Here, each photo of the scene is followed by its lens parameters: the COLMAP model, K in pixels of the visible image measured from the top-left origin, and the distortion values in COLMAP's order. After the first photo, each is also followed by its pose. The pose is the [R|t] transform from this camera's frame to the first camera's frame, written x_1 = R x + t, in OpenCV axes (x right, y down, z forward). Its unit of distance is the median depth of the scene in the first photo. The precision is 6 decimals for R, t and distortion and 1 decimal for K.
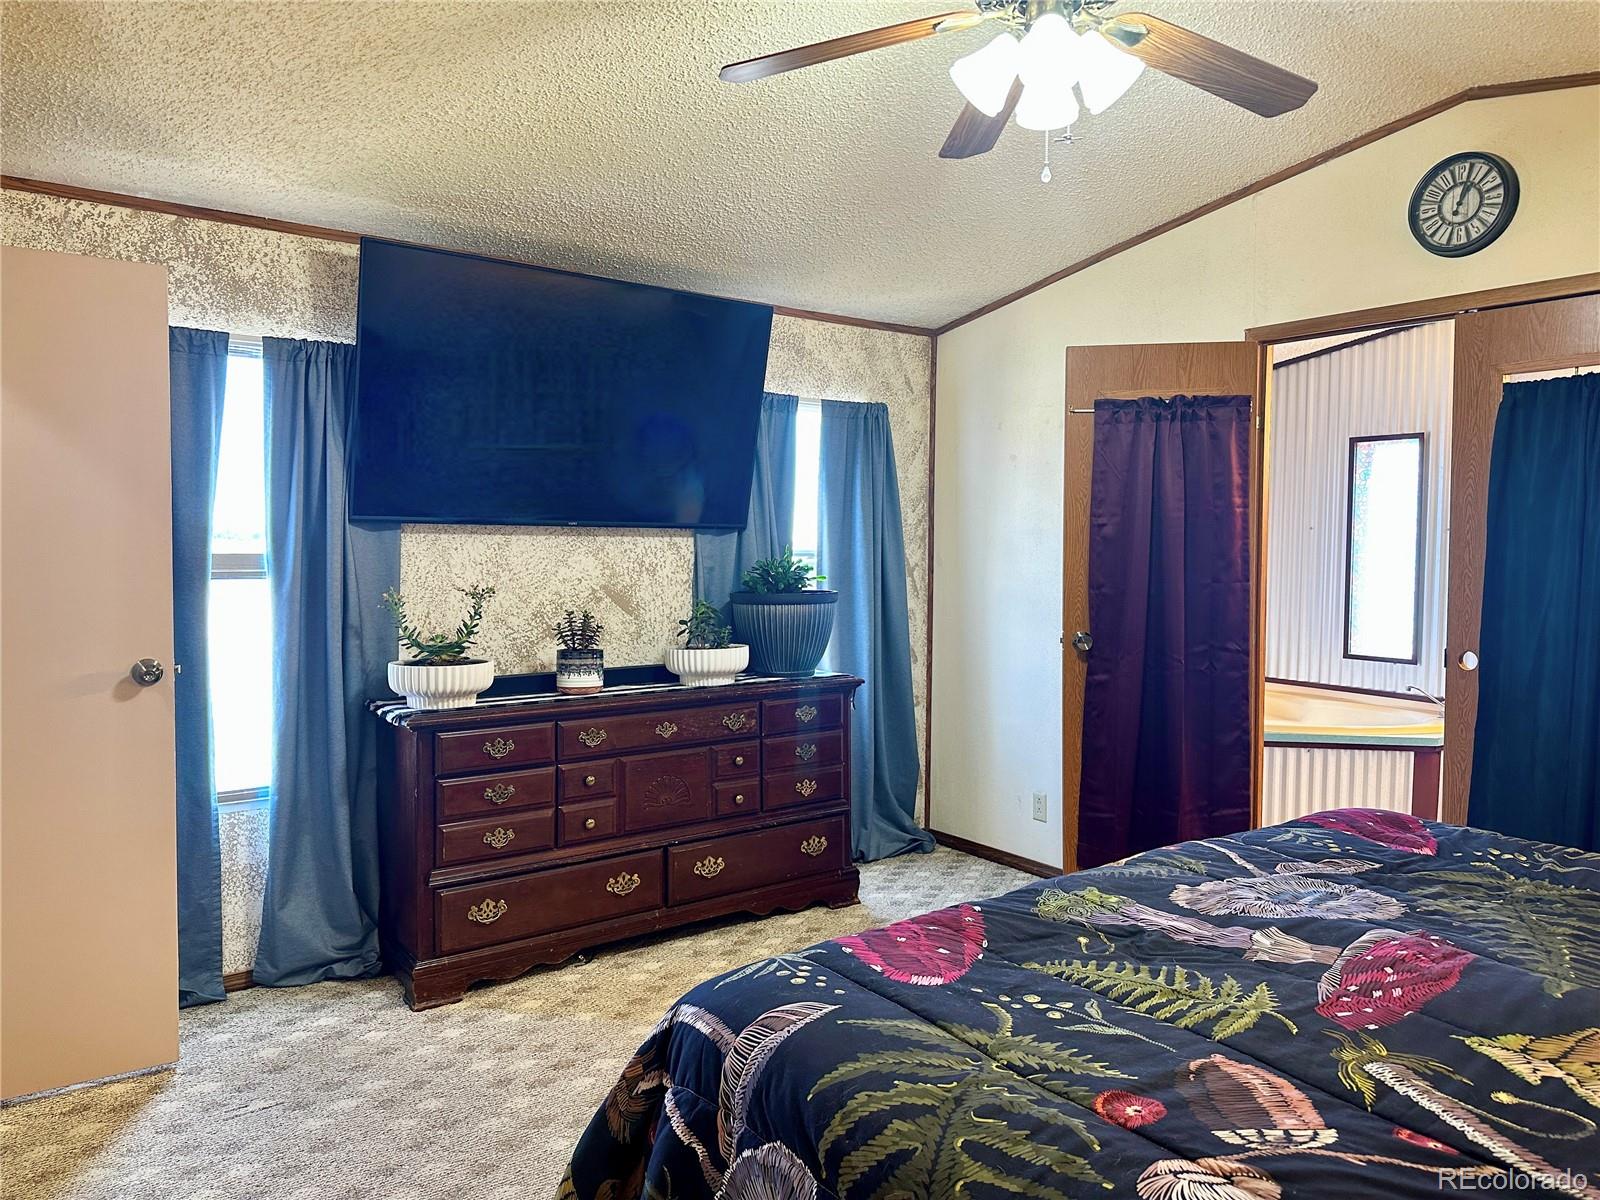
lens RADIAL K [[1140.6, 0, 807.4], [0, 1140.6, 601.5], [0, 0, 1]] dist [0.015196, -0.014025]
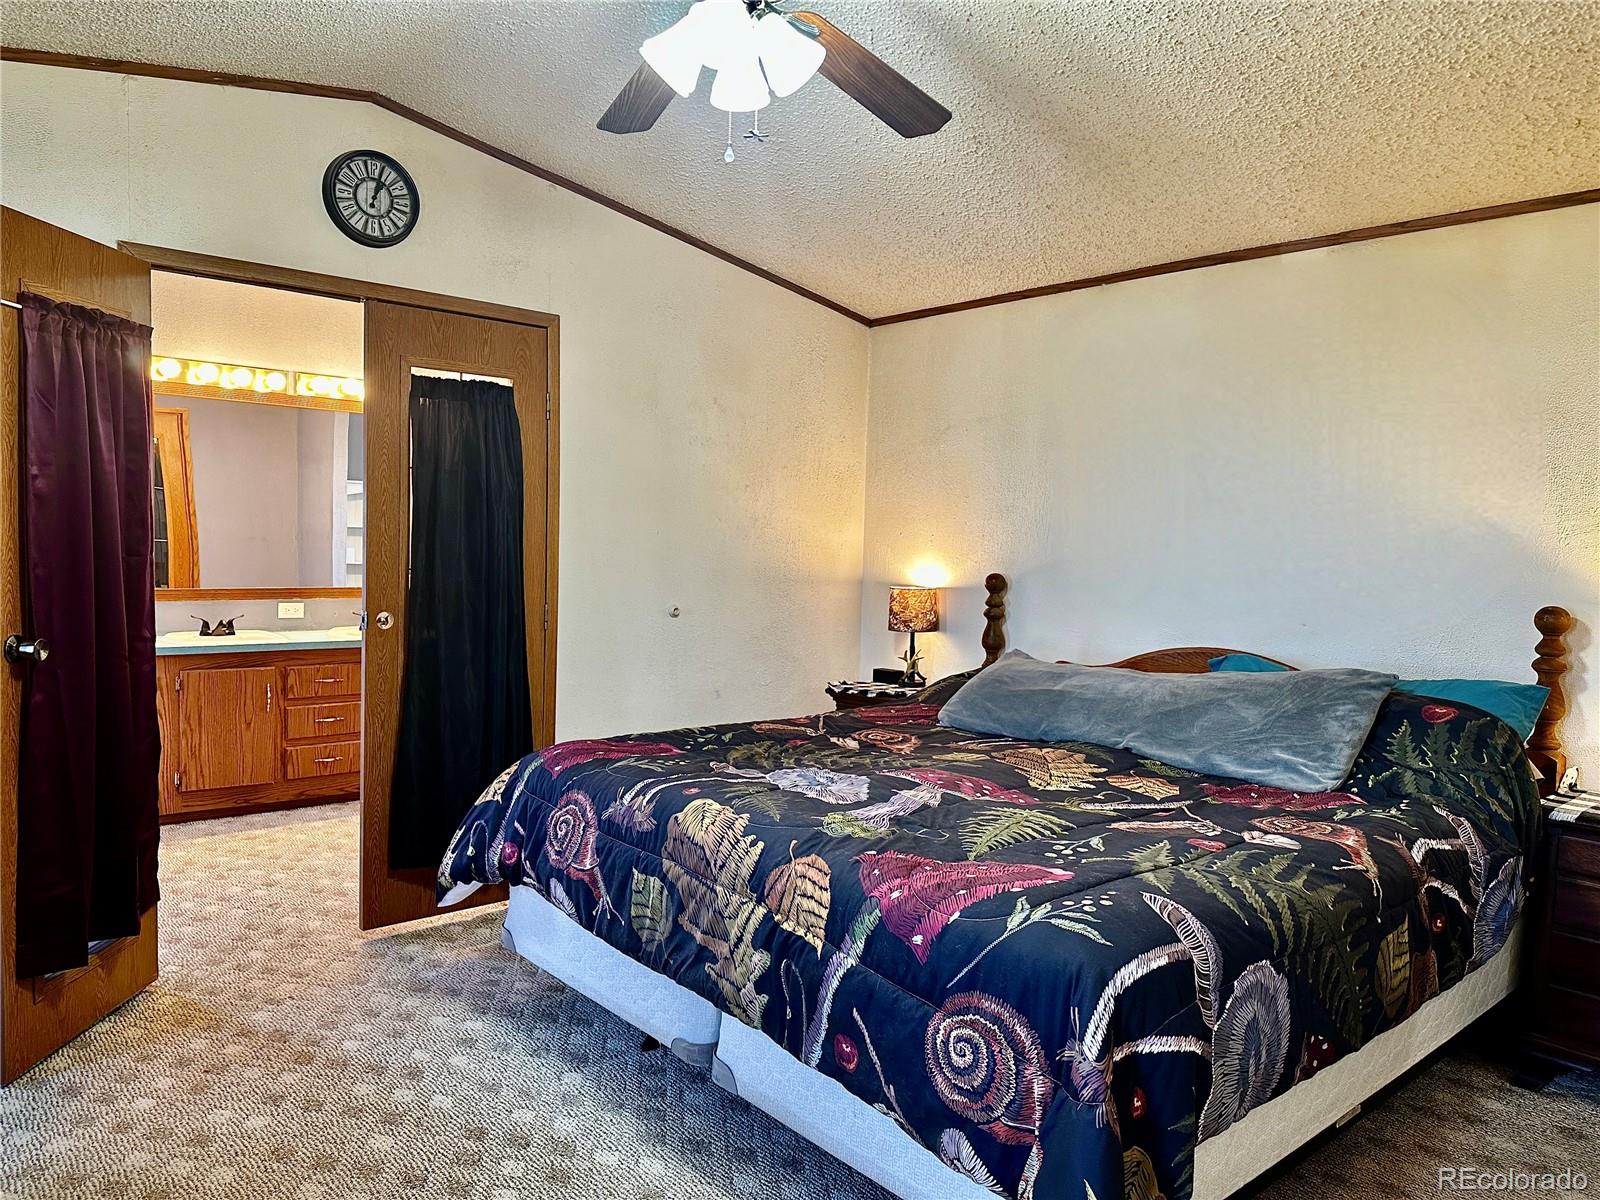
lens RADIAL K [[1140.6, 0, 806.4], [0, 1140.6, 602.7], [0, 0, 1]] dist [0.015196, -0.014025]
pose [[-0.097623, -0.066080, 0.993027, -0.570694], [0.030067, 0.997142, 0.069310, -0.030615], [-0.994769, 0.036623, -0.095357, 0.721946]]
